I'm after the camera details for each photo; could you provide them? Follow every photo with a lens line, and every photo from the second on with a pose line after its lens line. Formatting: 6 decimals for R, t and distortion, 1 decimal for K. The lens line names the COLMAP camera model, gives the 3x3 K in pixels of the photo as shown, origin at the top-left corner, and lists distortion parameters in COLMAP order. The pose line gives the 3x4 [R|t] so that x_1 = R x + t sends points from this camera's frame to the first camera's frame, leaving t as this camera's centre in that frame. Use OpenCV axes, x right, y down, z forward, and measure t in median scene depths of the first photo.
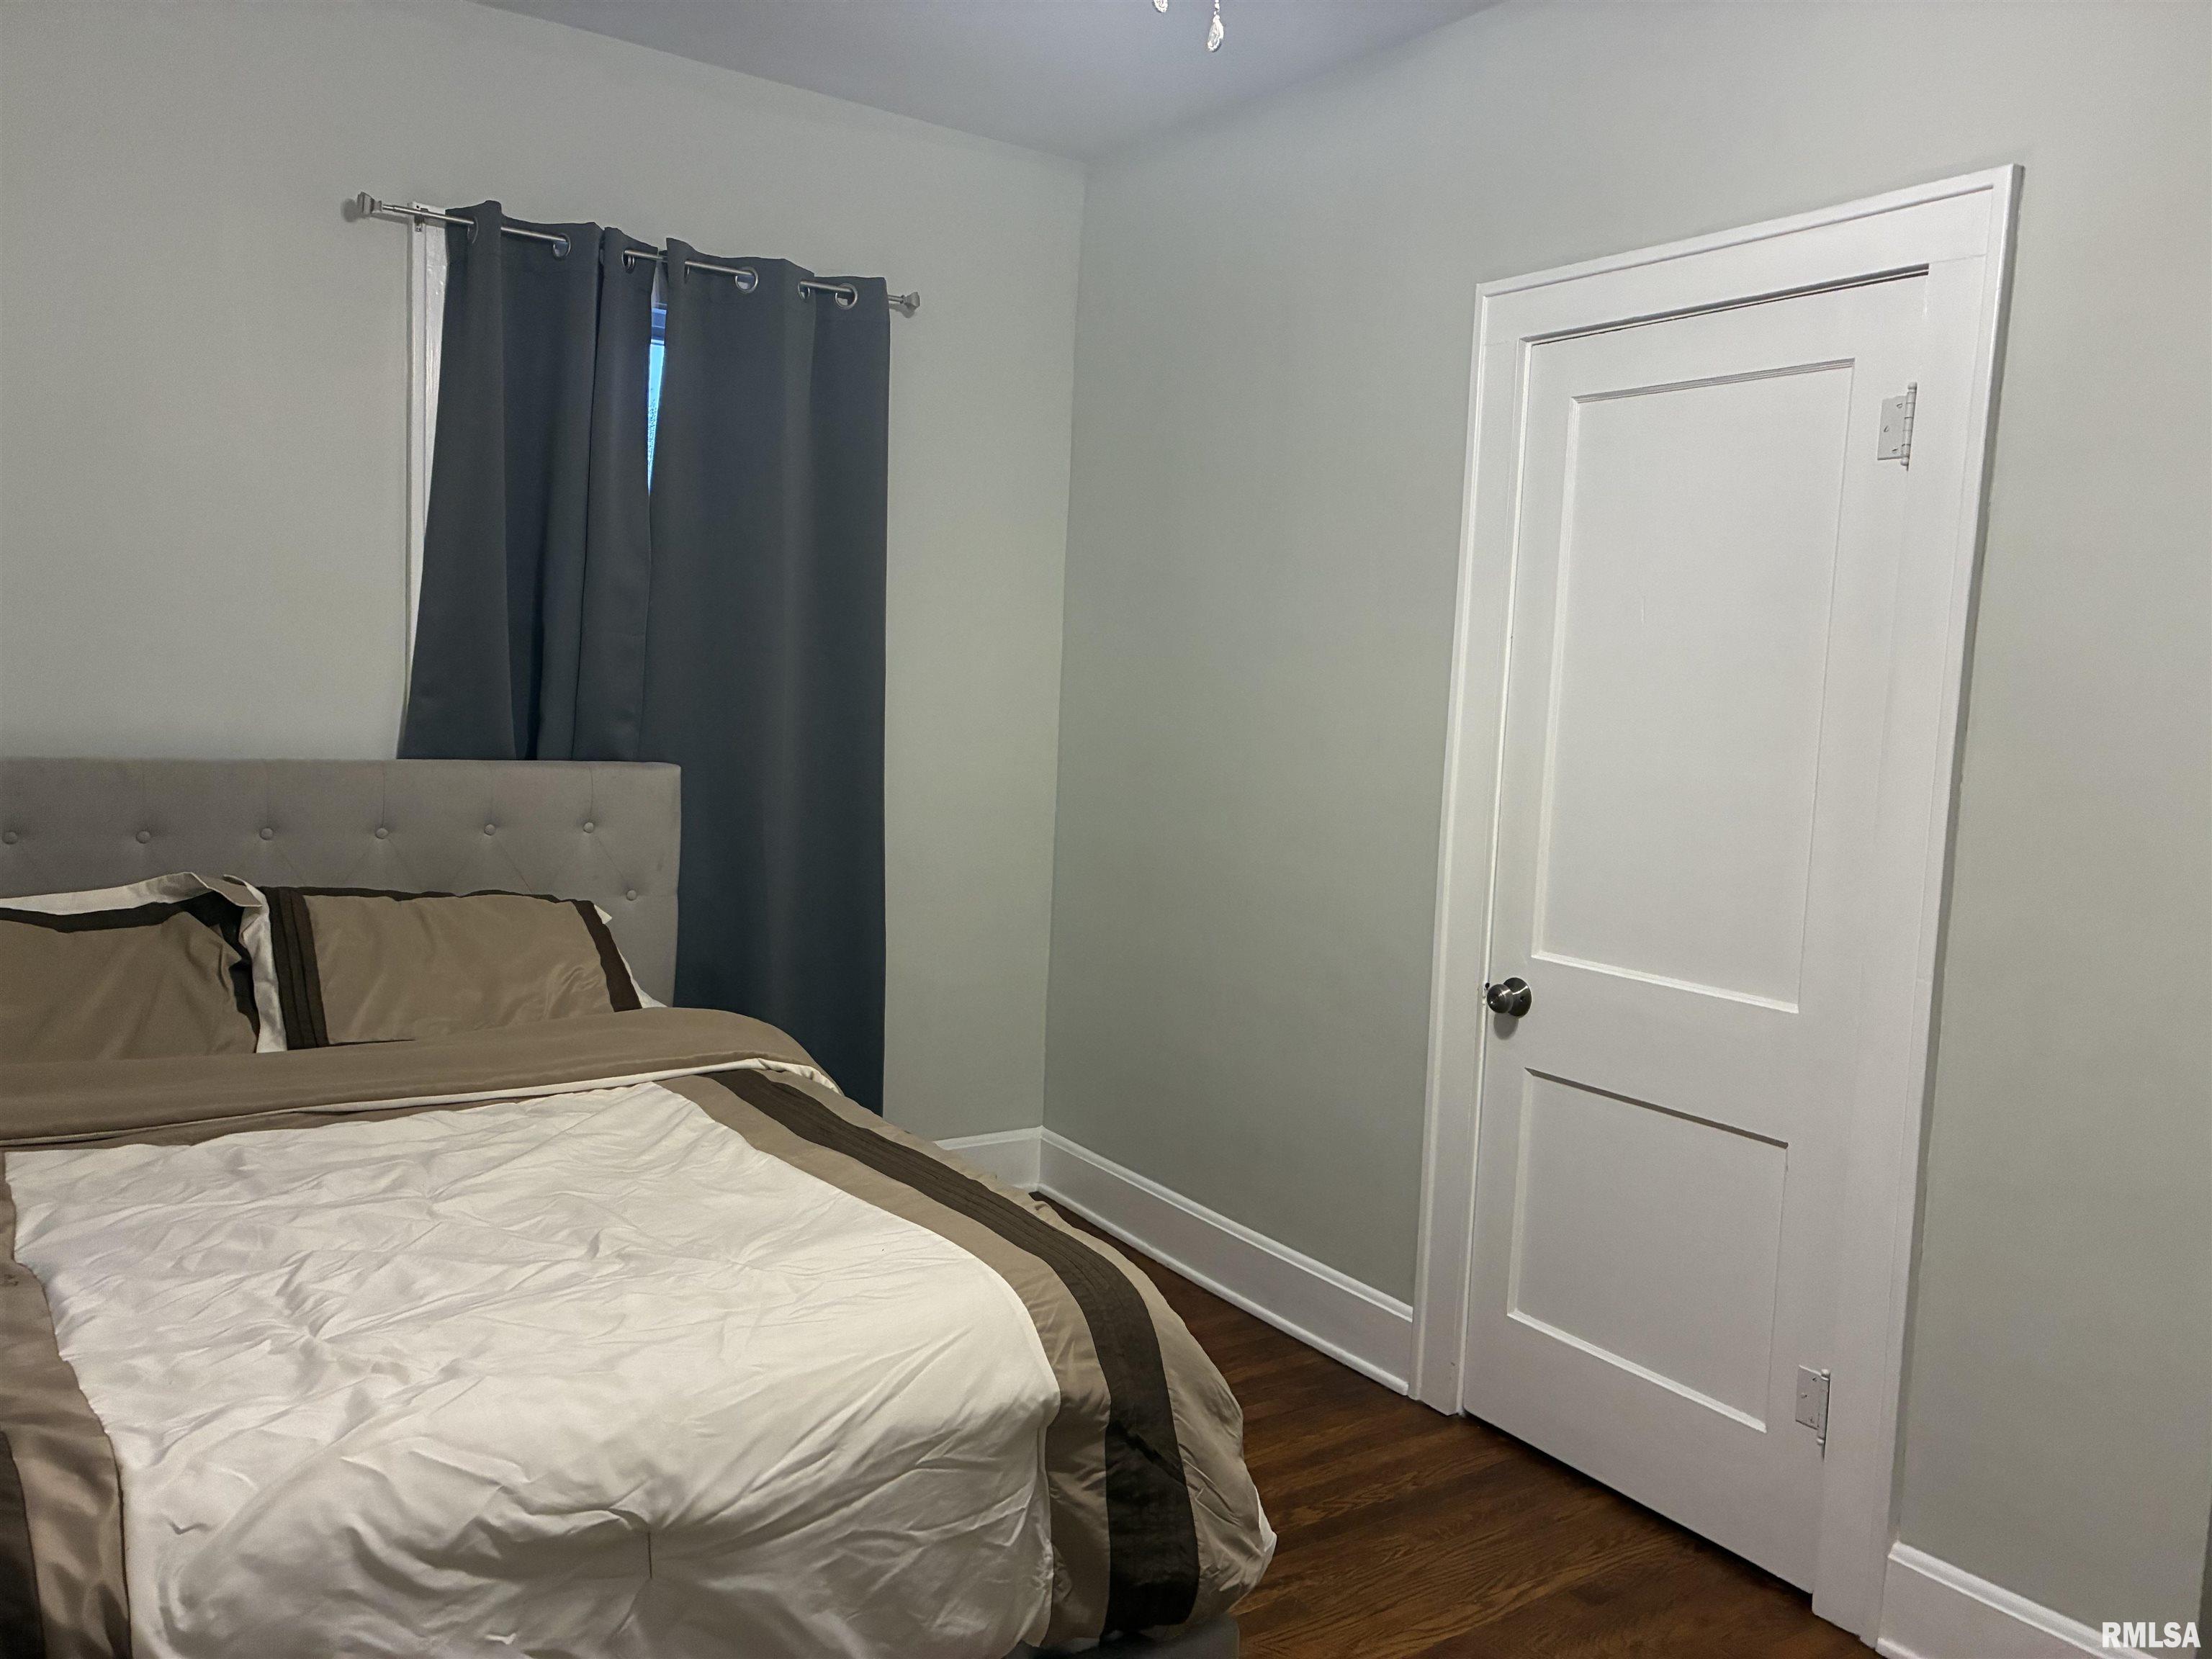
lens RADIAL K [[1672.9, 0, 1111.2], [0, 1672.9, 822.6], [0, 0, 1]] dist [0.046580, -0.064742]
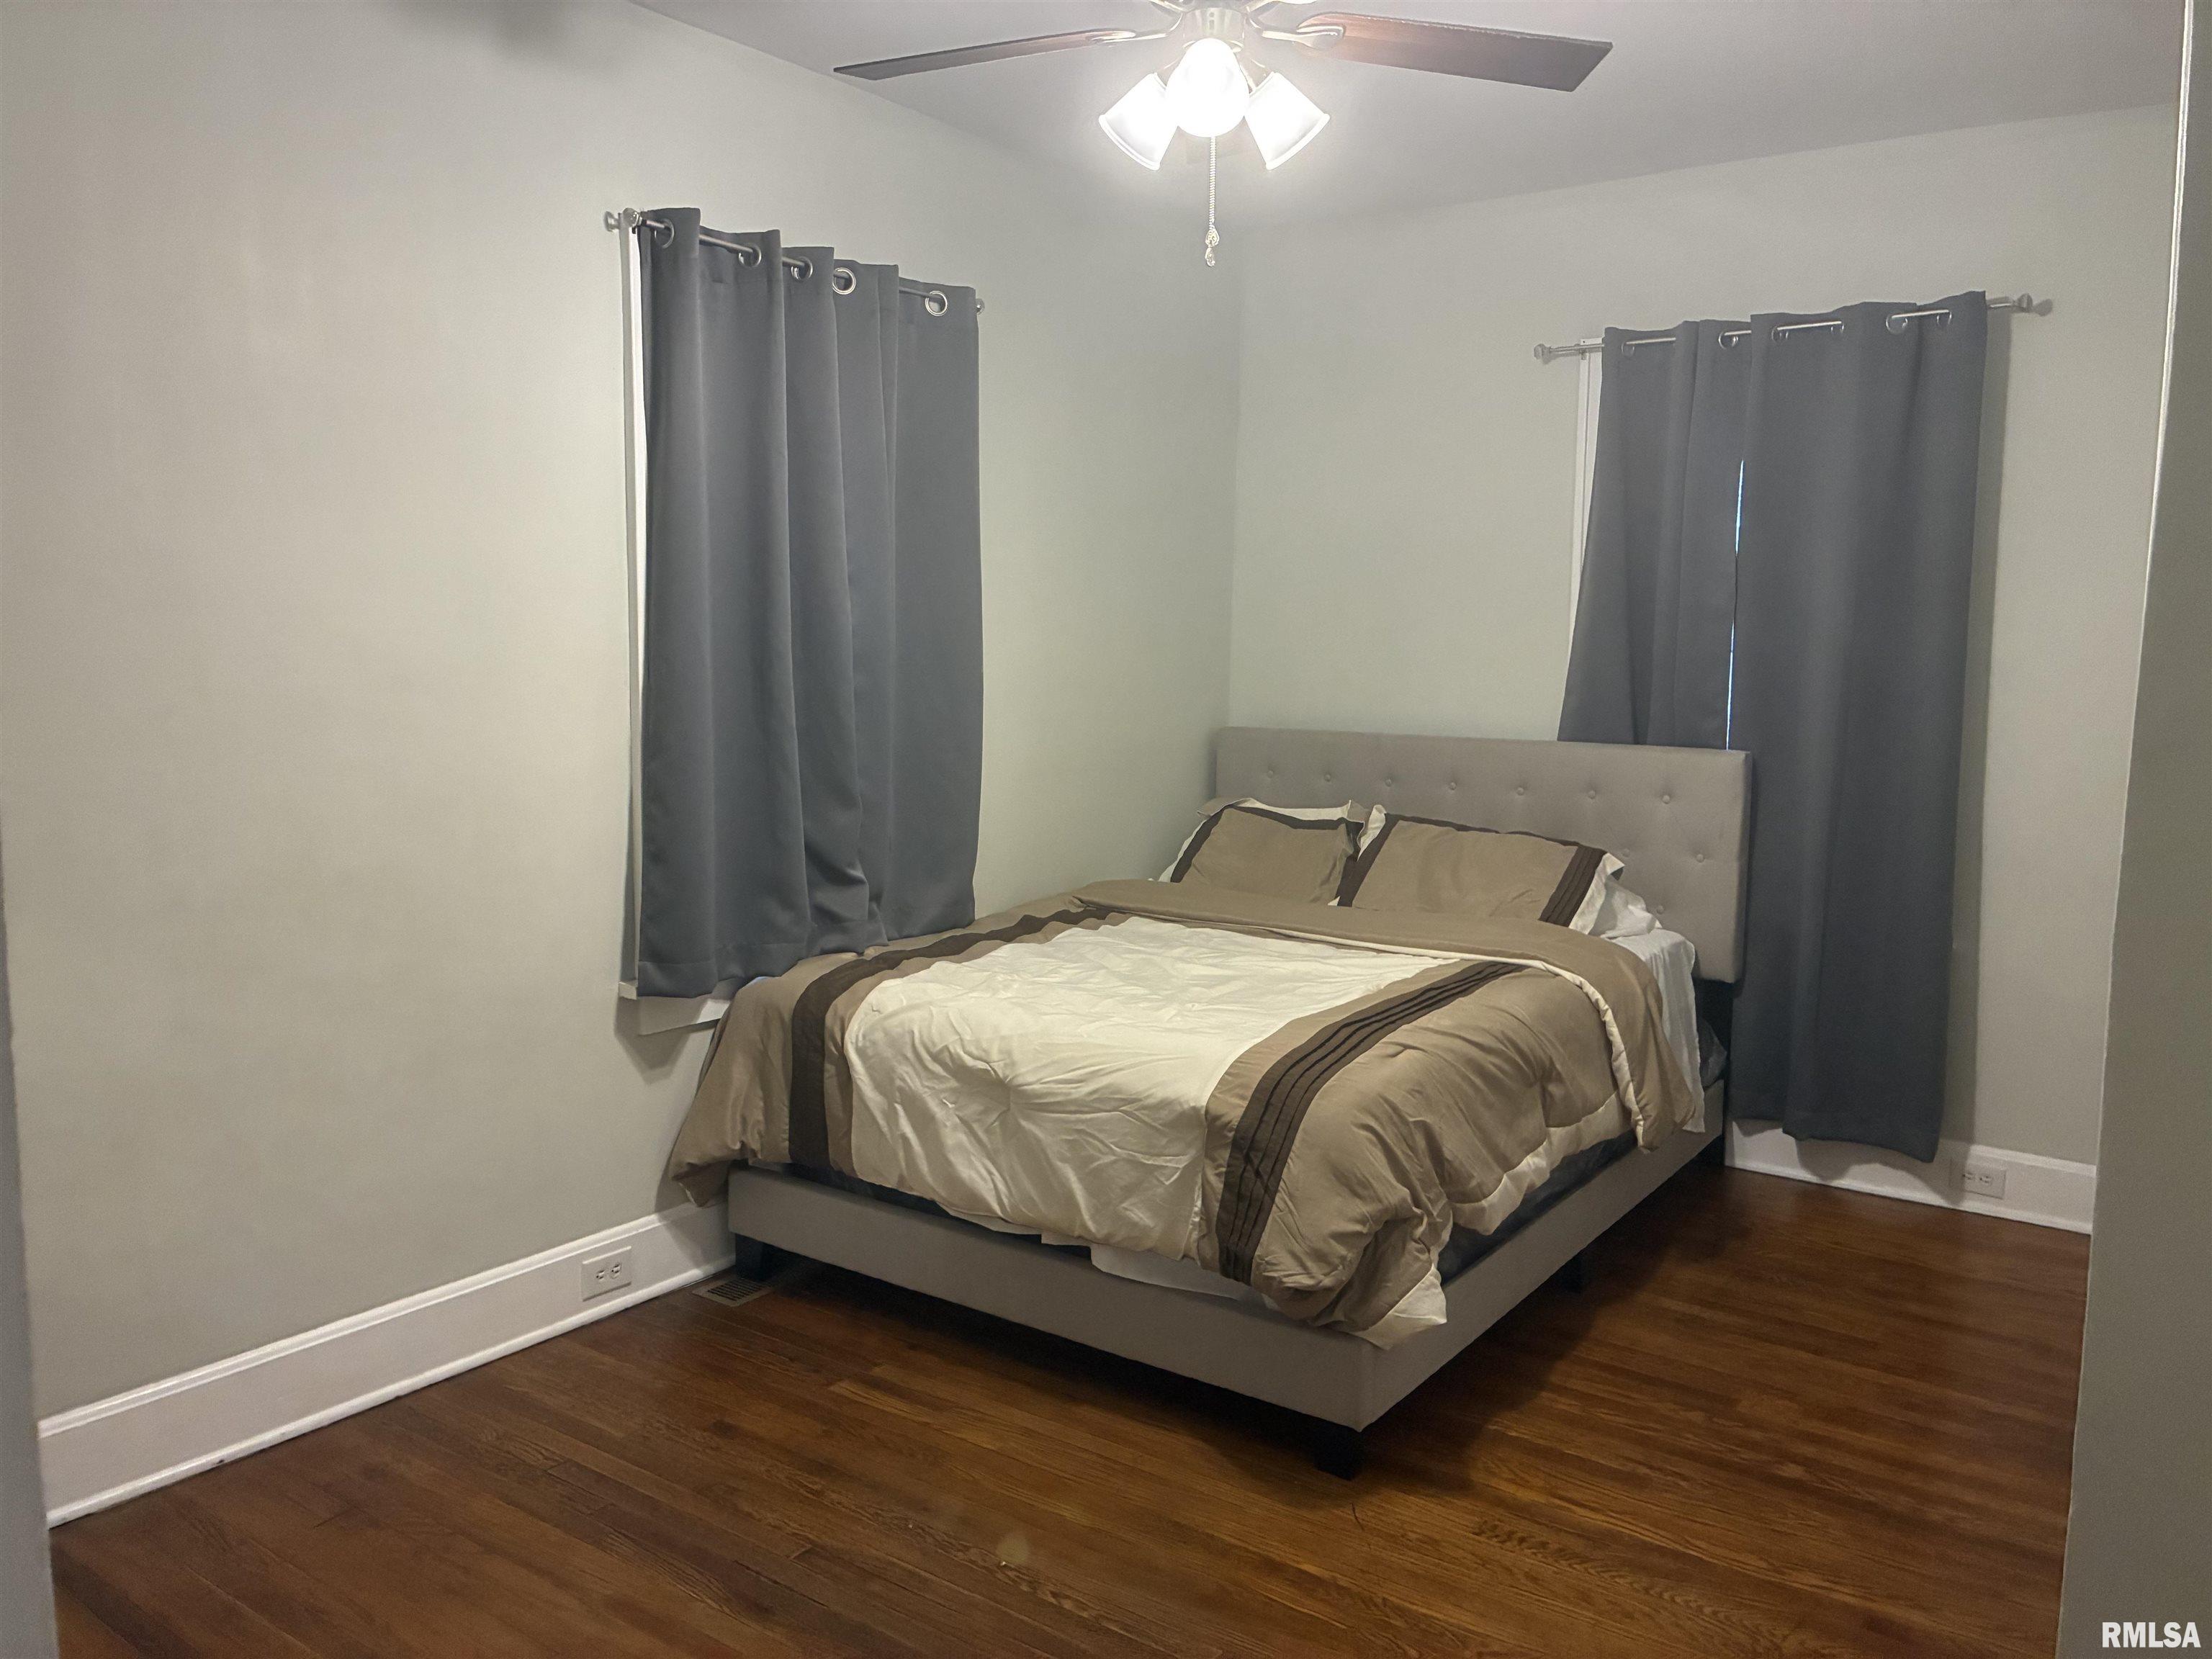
lens RADIAL K [[1635.5, 0, 1106.0], [0, 1635.5, 829.5], [0, 0, 1]] dist [-0.003052, -0.002780]
pose [[0.335417, 0.063016, -0.939960, 1.448923], [-0.085404, 0.995686, 0.036276, 0.035253], [0.938190, 0.068109, 0.339352, 0.397970]]
